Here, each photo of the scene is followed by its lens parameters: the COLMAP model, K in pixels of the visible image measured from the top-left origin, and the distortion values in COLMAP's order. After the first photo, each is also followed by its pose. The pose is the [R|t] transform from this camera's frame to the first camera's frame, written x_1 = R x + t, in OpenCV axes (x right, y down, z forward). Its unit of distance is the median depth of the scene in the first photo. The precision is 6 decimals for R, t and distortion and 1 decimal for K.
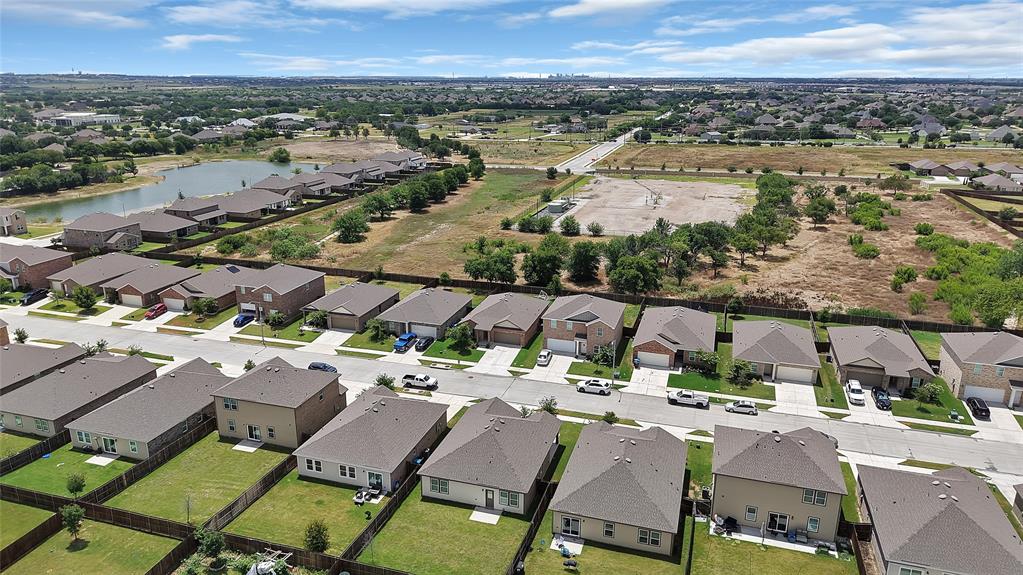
lens RADIAL K [[693.8, 0, 511.5], [0, 693.8, 287.5], [0, 0, 1]] dist [0.061143, 0.000085]
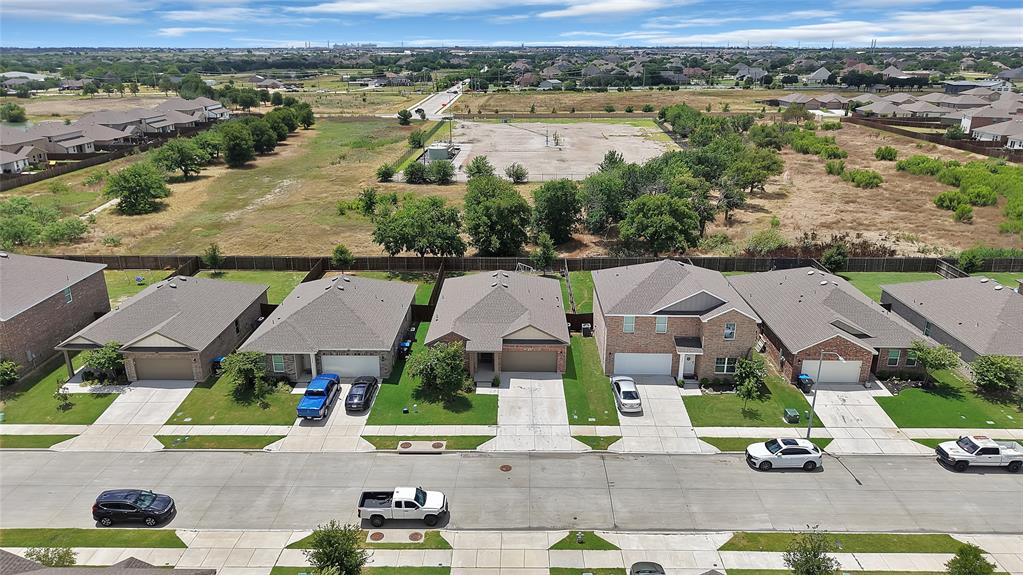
lens RADIAL K [[695.0, 0, 511.5], [0, 695.0, 287.5], [0, 0, 1]] dist [-0.001655, 0.002344]
pose [[0.957760, -0.094945, 0.271444, -0.117853], [0.084368, 0.995159, 0.050403, -0.004752], [-0.274915, -0.025373, 0.961134, 0.415129]]
